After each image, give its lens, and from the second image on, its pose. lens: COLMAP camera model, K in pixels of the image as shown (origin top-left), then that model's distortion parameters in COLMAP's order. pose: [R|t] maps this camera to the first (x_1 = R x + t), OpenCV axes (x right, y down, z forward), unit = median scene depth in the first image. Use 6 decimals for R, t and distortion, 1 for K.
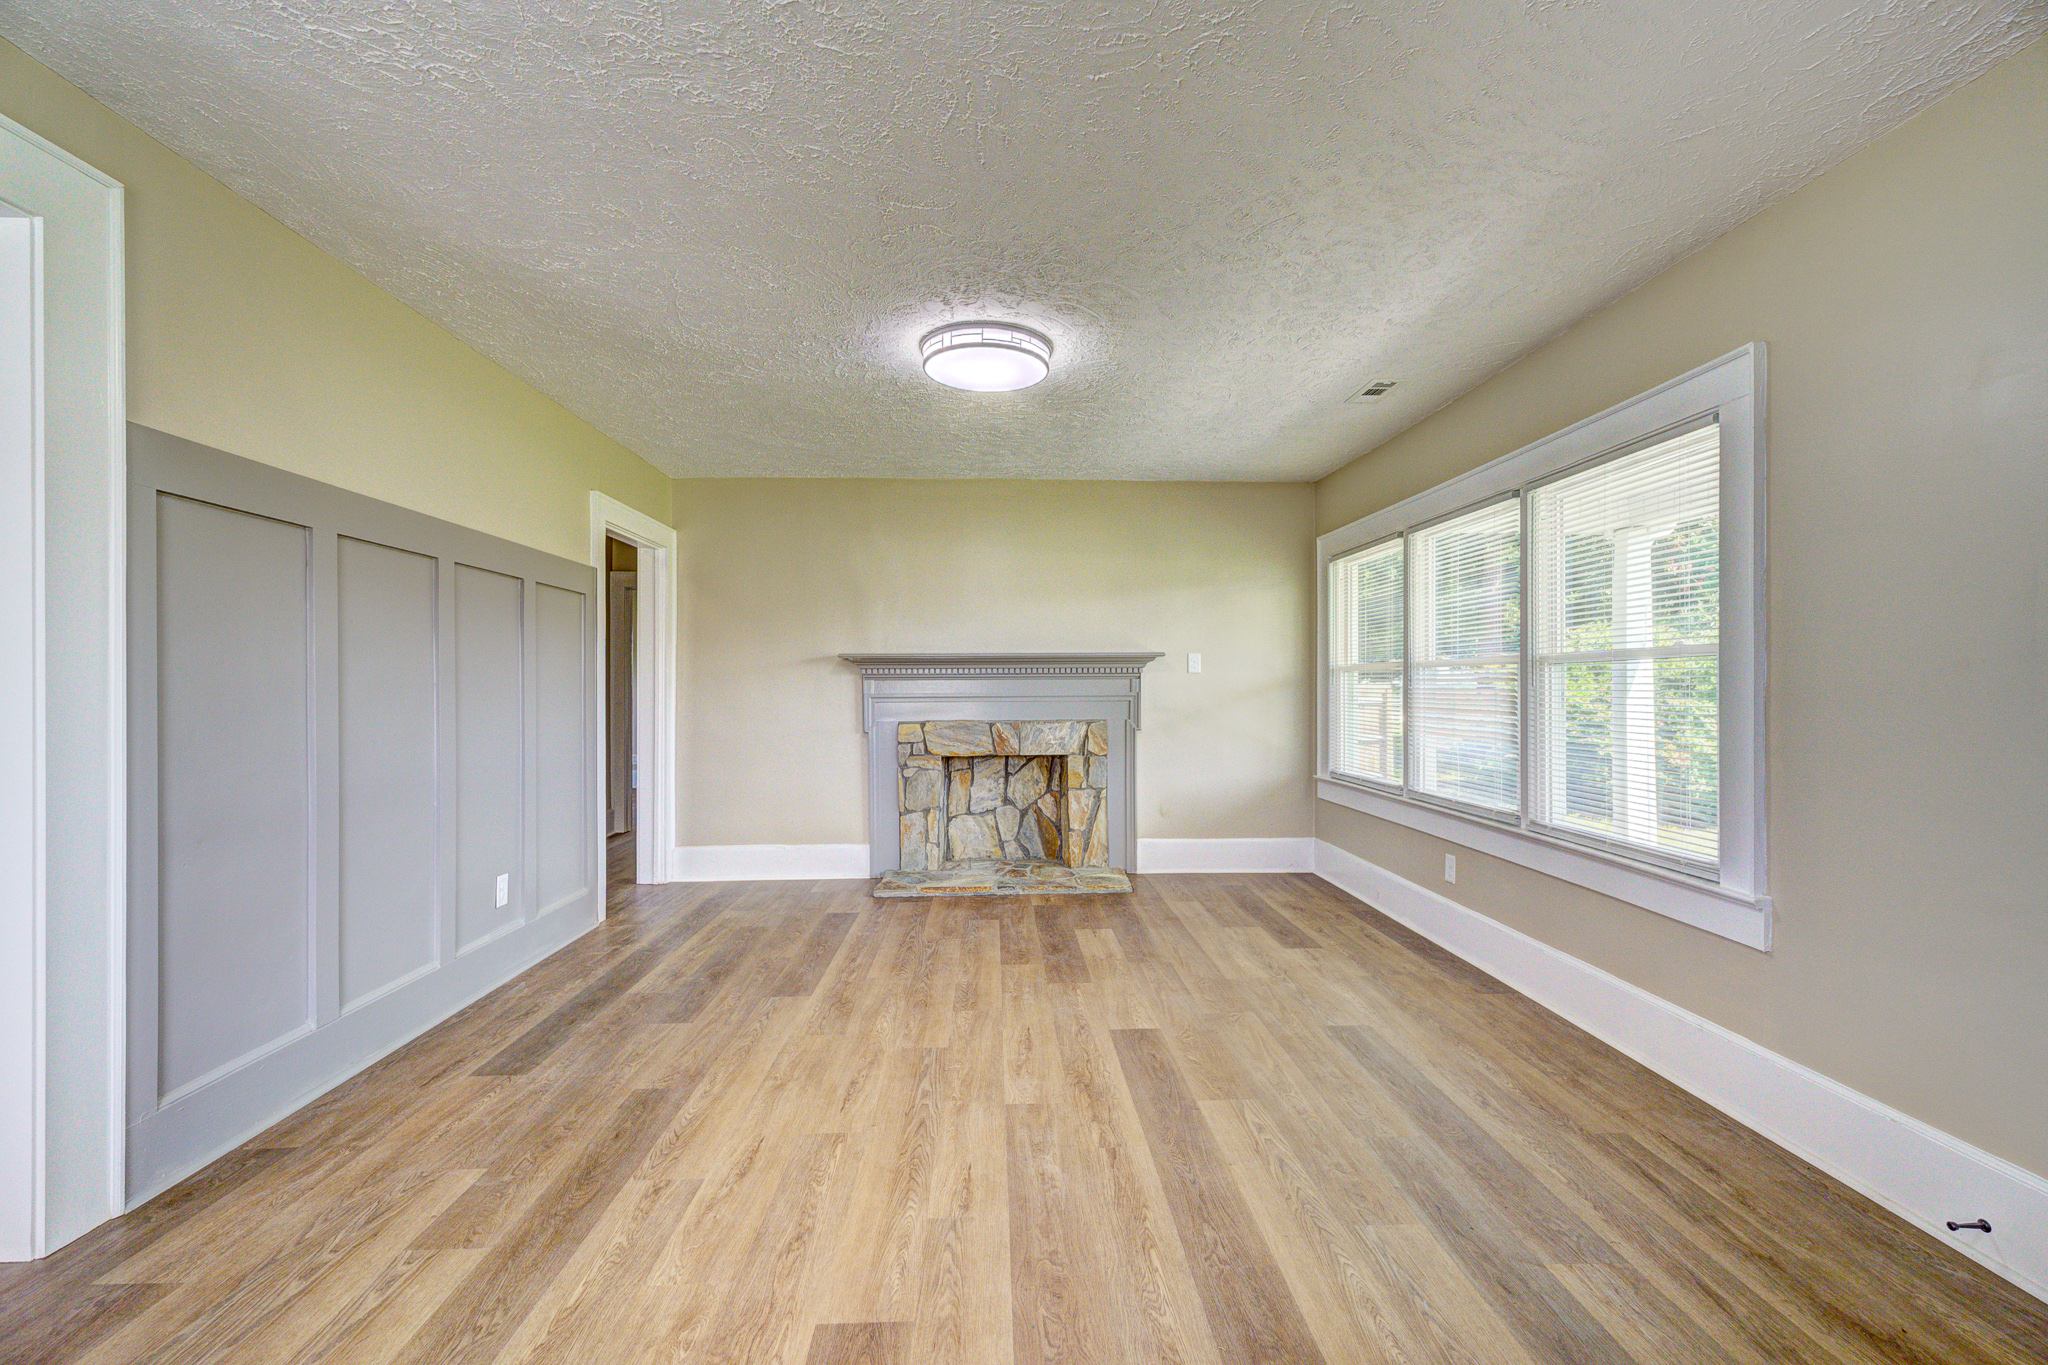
lens RADIAL K [[863.8, 0, 1030.8], [0, 863.8, 690.9], [0, 0, 1]] dist [0.003589, 0.000607]
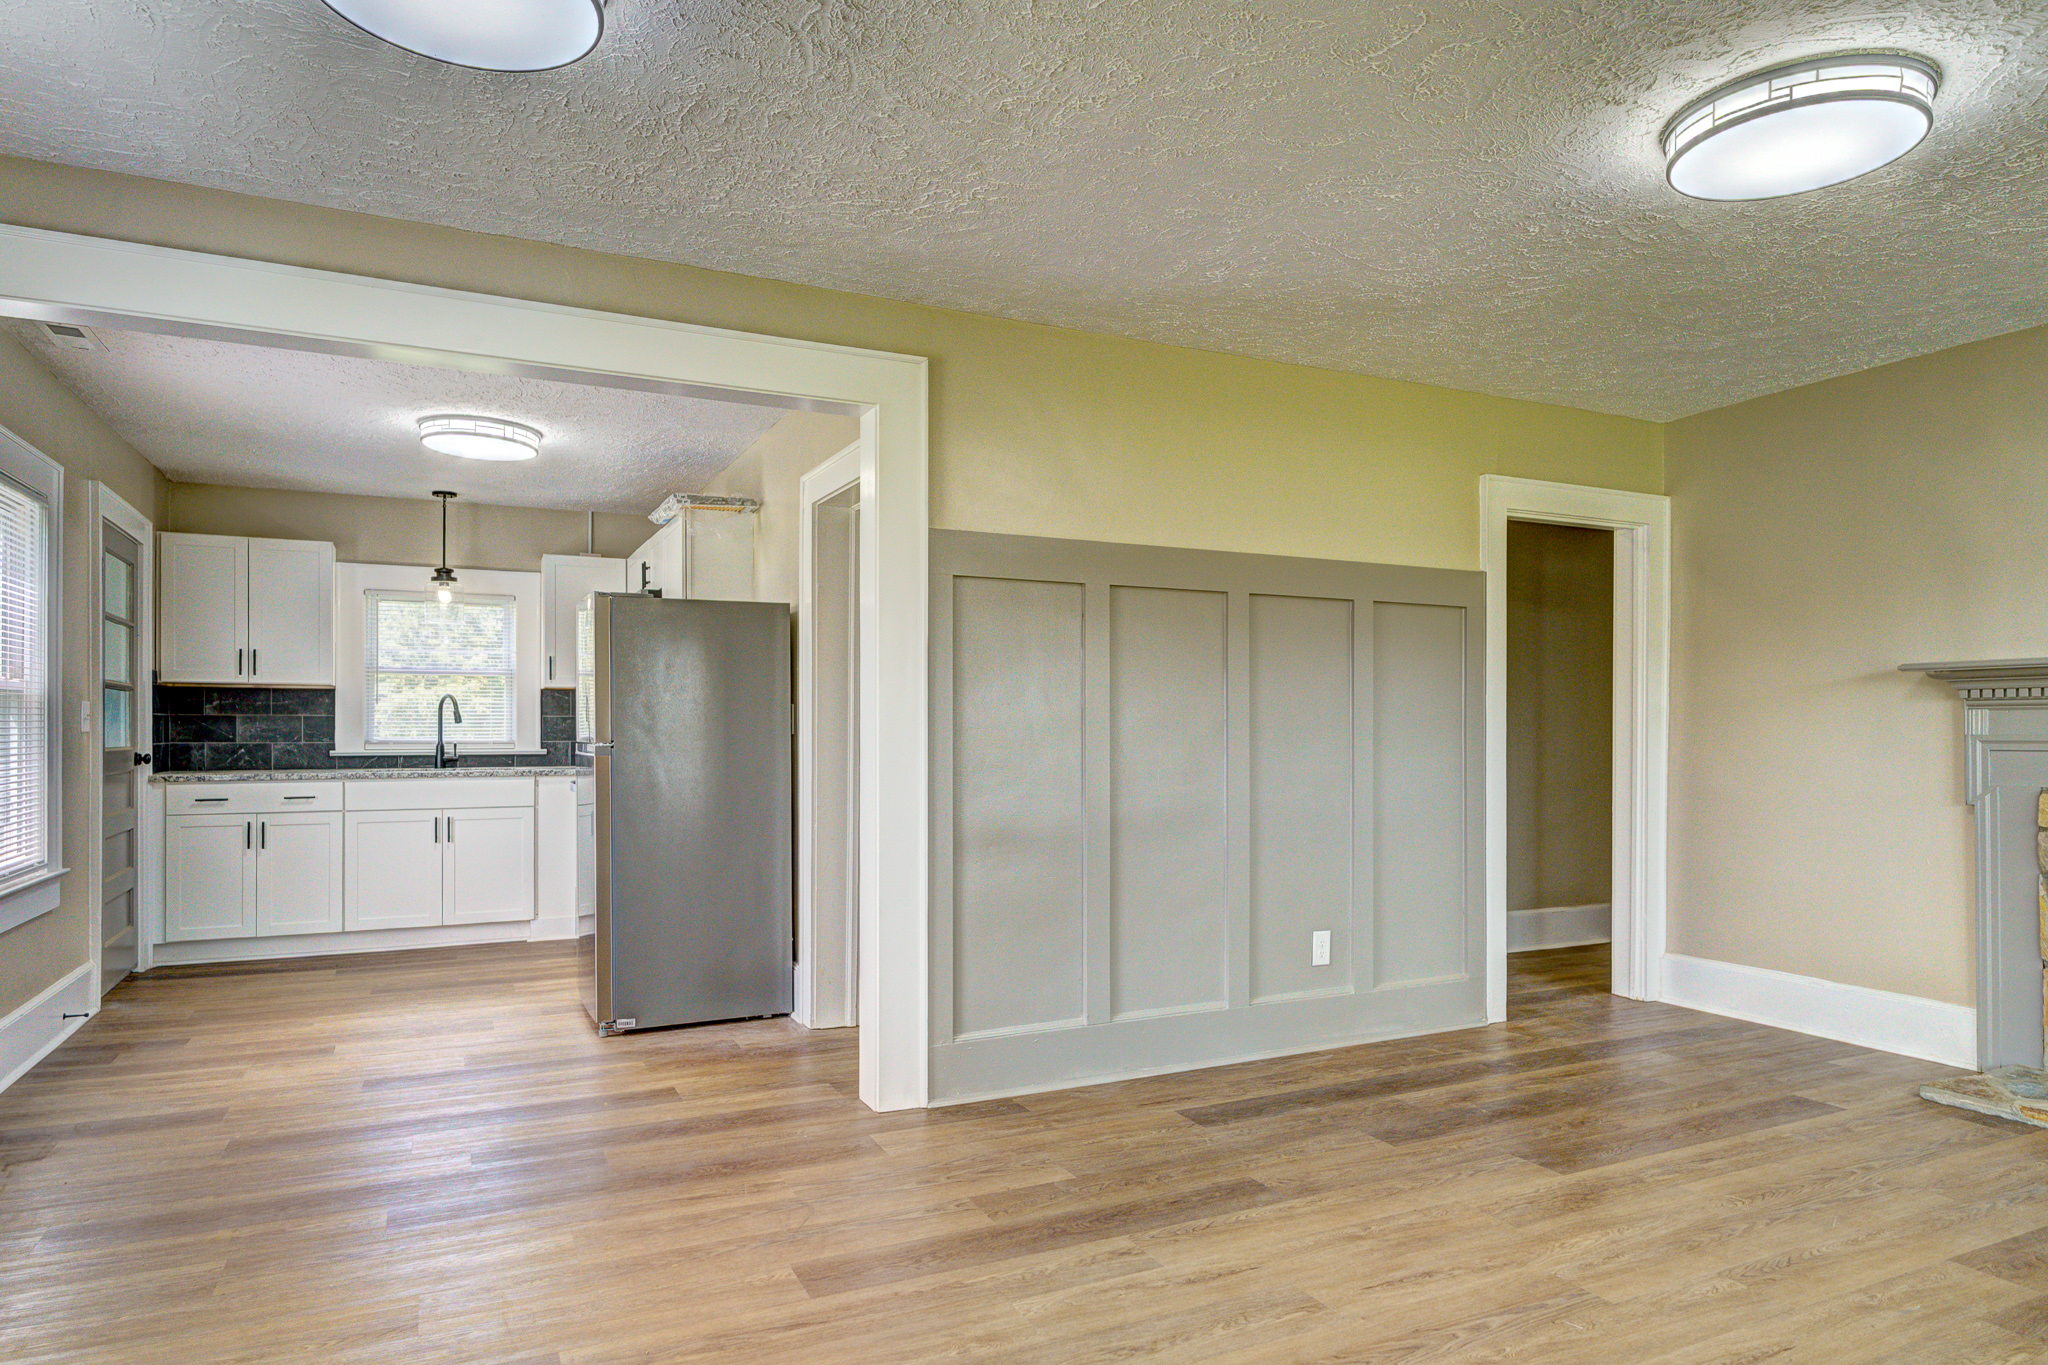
lens RADIAL K [[1221.3, 0, 1030.3], [0, 1221.3, 725.5], [0, 0, 1]] dist [0.000810, -0.002166]
pose [[0.390329, 0.000294, -0.920676, 0.480852], [-0.002288, 0.999997, -0.000650, -0.000360], [0.920673, 0.002360, 0.390328, 0.240394]]
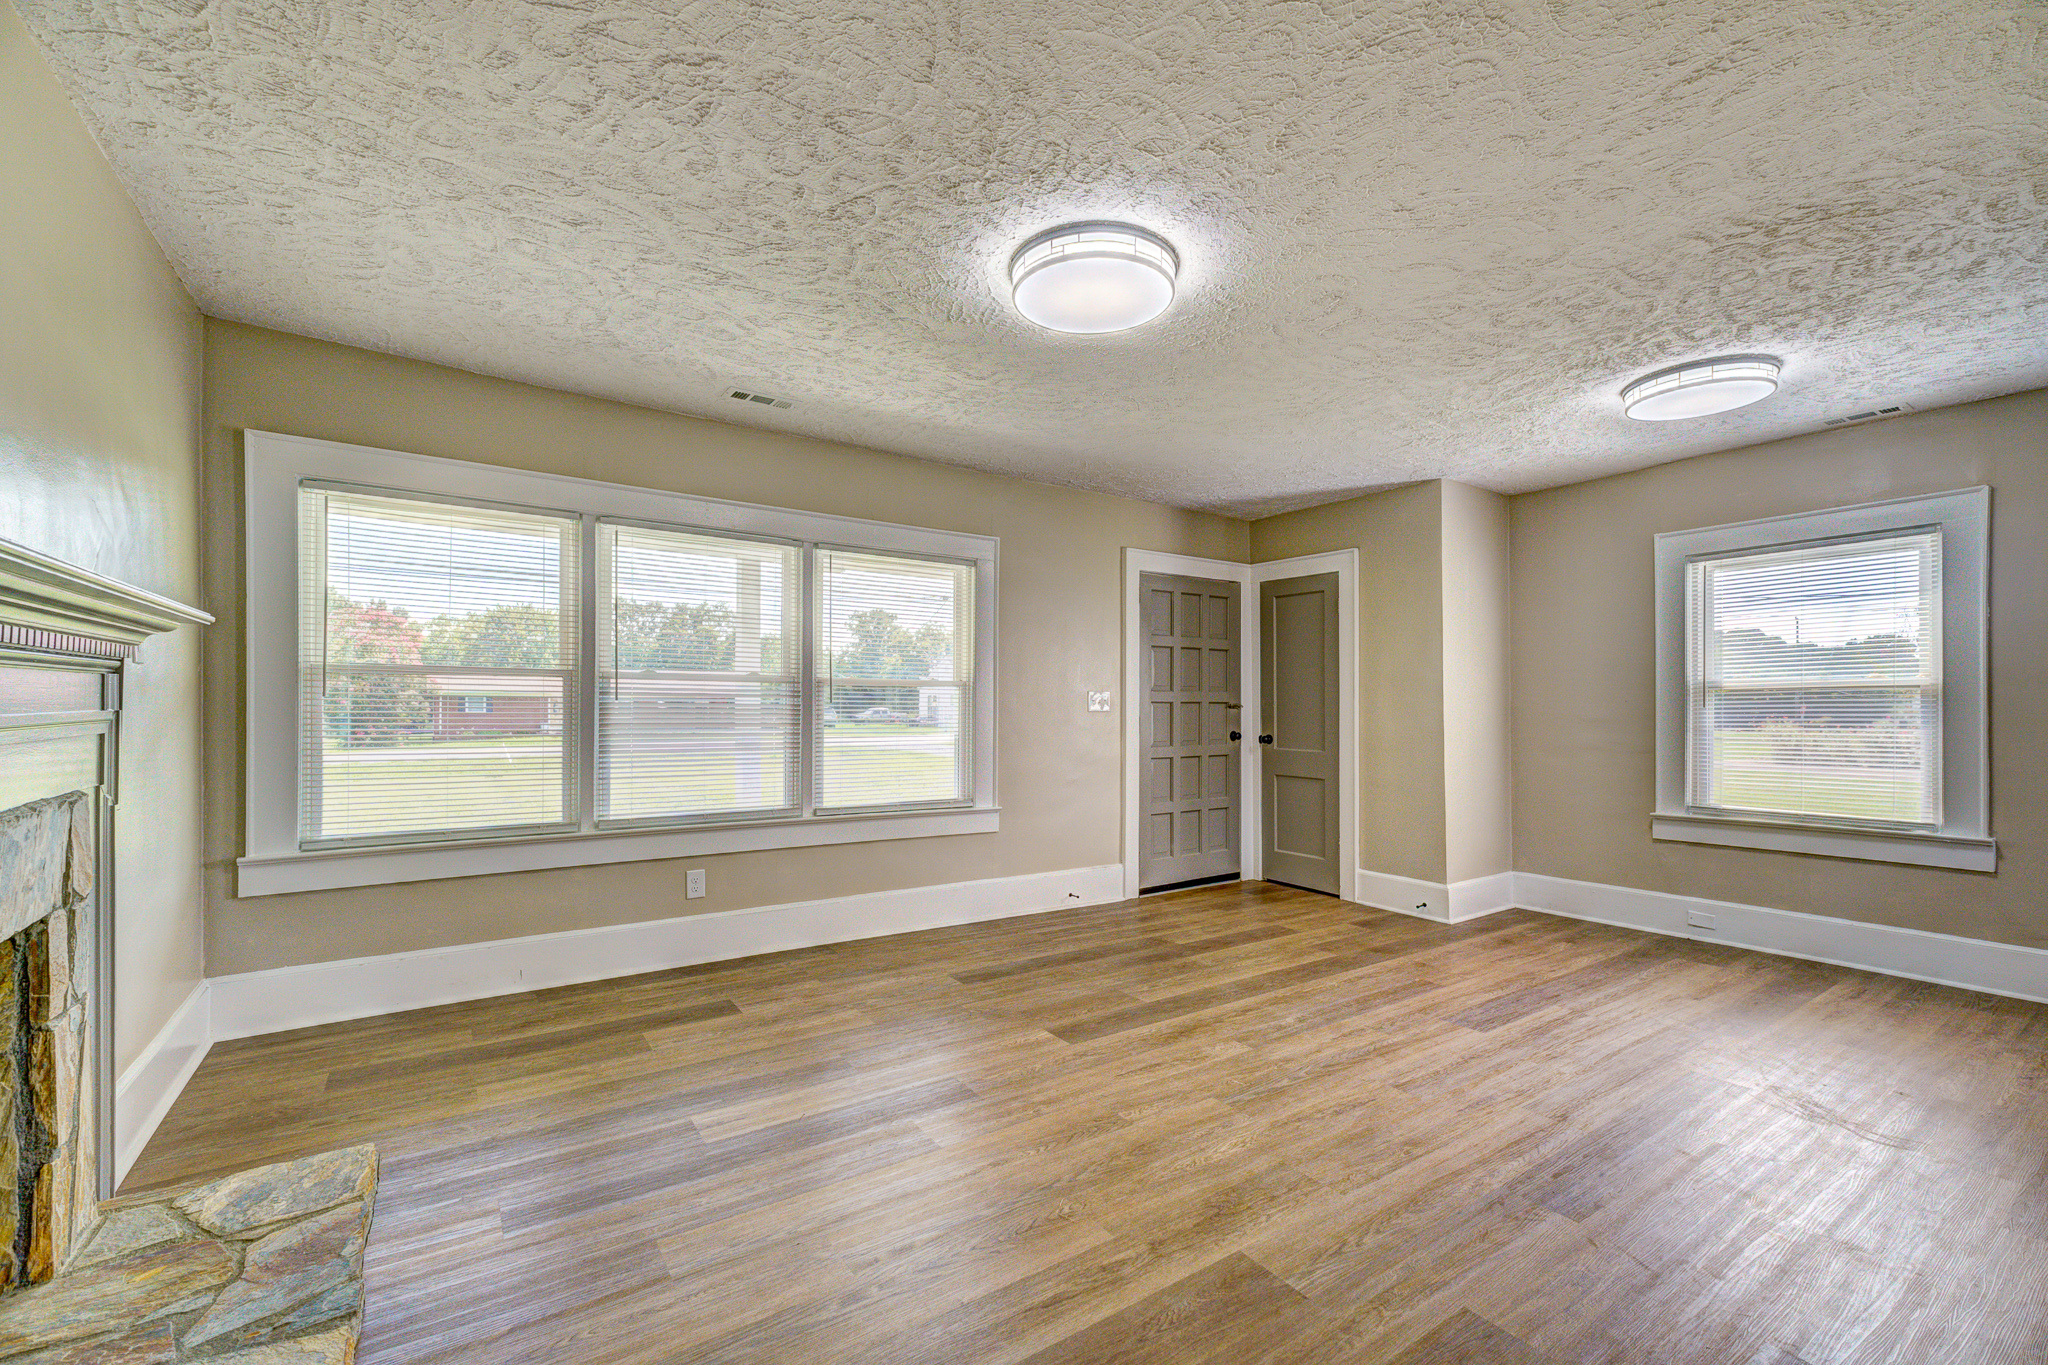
lens RADIAL K [[863.8, 0, 1025.2], [0, 863.8, 697.3], [0, 0, 1]] dist [0.003589, 0.000607]
pose [[-0.524594, 0.000766, 0.851352, -0.682828], [-0.003757, 0.999988, -0.003215, -0.009277], [-0.851344, -0.004885, -0.524585, 1.457257]]
